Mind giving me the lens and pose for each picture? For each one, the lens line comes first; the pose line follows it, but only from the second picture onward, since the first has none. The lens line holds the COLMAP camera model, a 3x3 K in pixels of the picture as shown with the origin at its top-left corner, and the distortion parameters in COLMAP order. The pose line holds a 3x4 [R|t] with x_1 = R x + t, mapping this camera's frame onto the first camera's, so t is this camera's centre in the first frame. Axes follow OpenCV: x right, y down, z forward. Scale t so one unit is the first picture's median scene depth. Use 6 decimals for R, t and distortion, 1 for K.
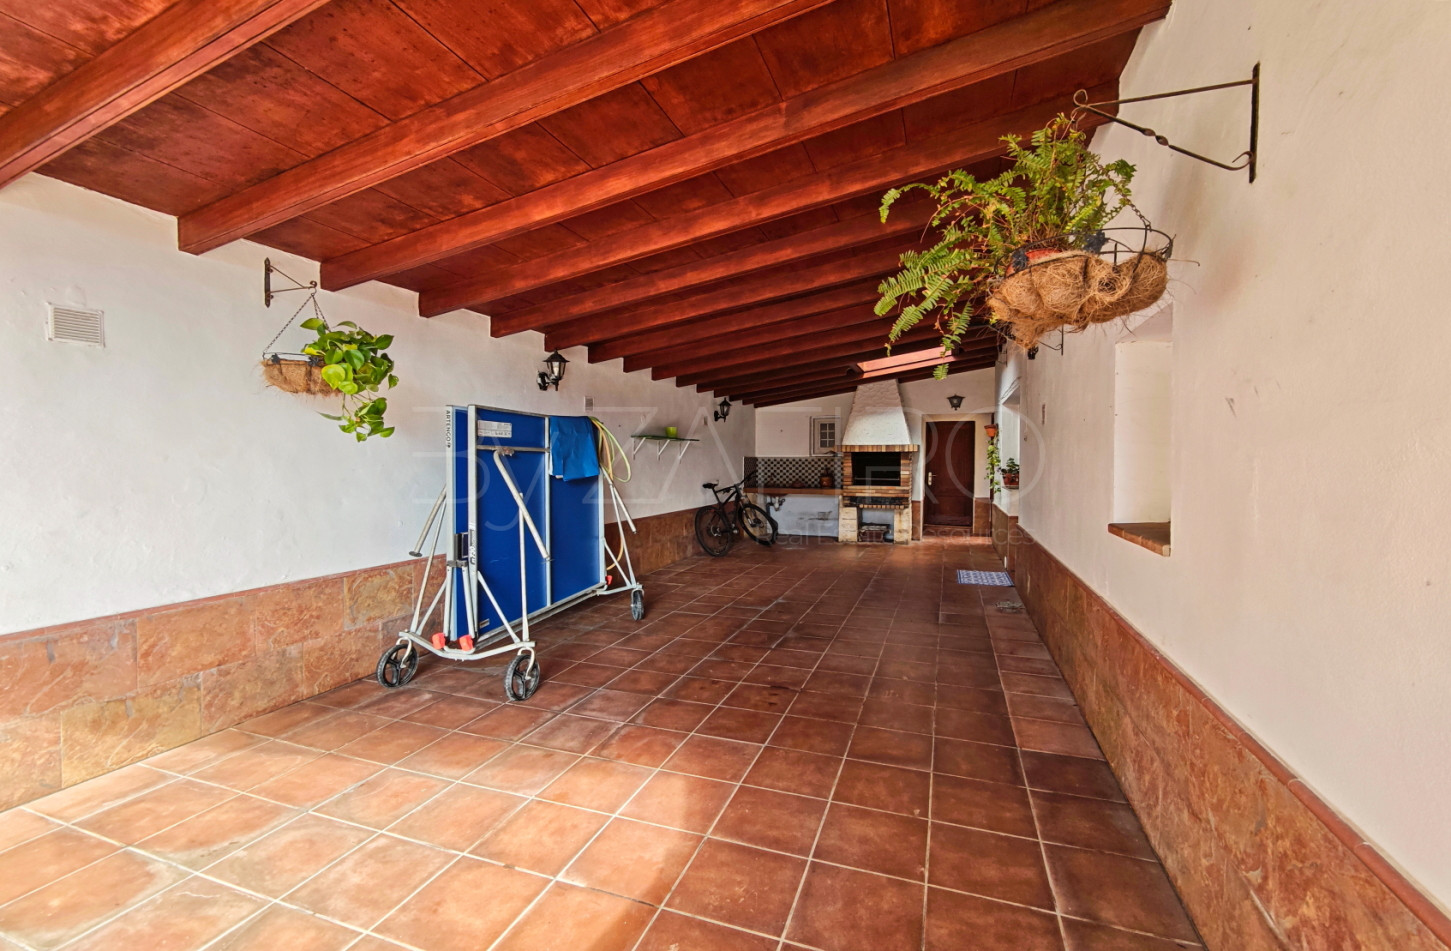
lens RADIAL K [[634.7, 0, 725.5], [0, 634.7, 464.2], [0, 0, 1]] dist [0.002226, -0.000138]
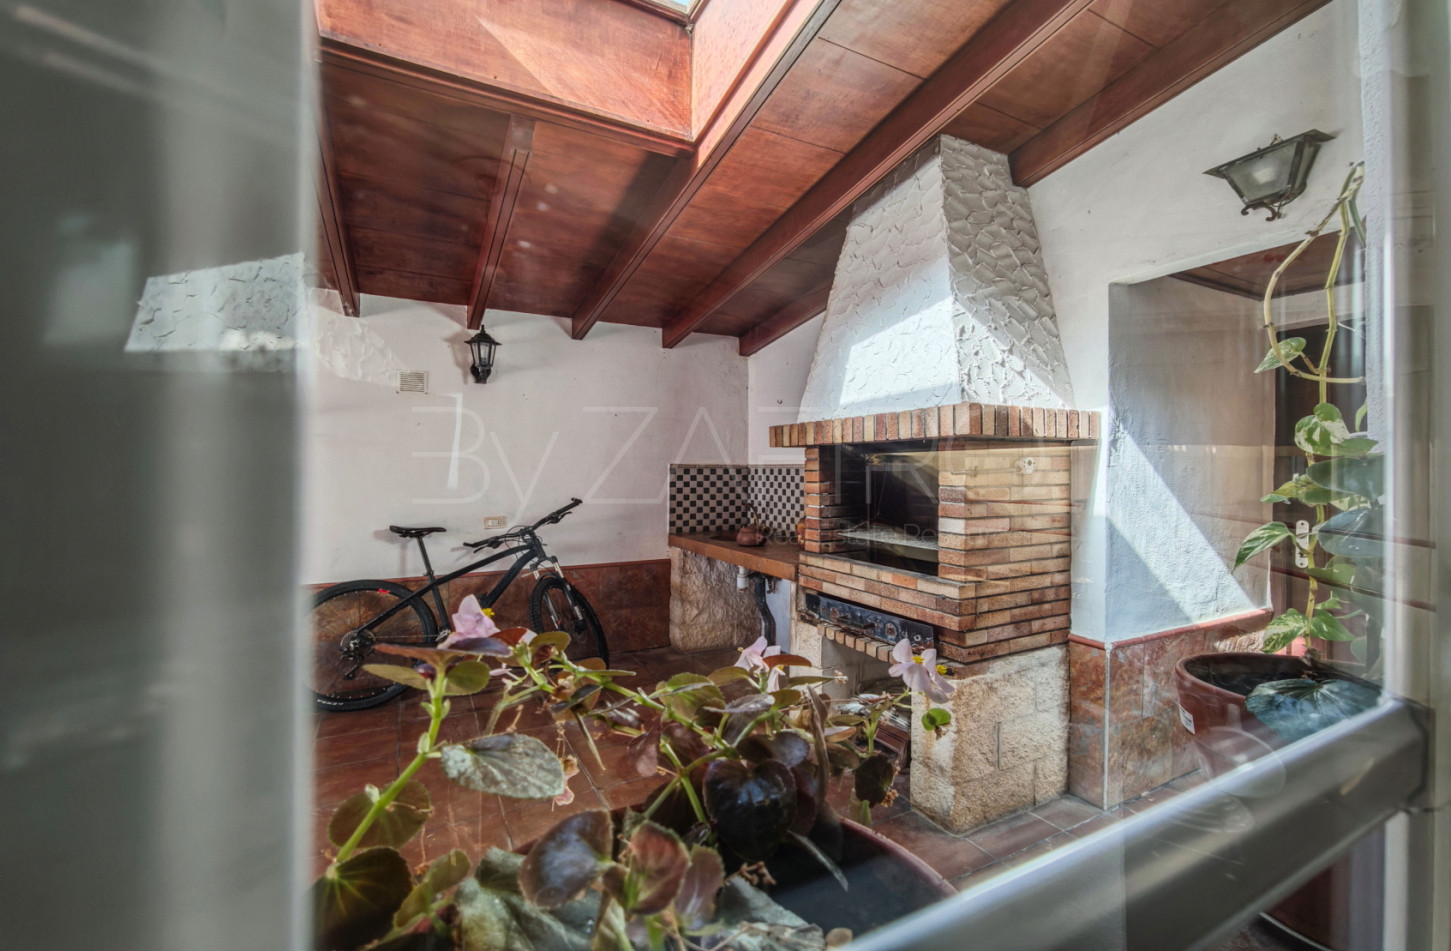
lens RADIAL K [[634.7, 0, 725.5], [0, 634.7, 464.2], [0, 0, 1]] dist [0.002226, -0.000138]
pose [[0.734564, -0.008861, -0.678482, 0.370695], [-0.005312, 0.999809, -0.018809, -0.003774], [0.678519, 0.017421, 0.734376, 0.745805]]
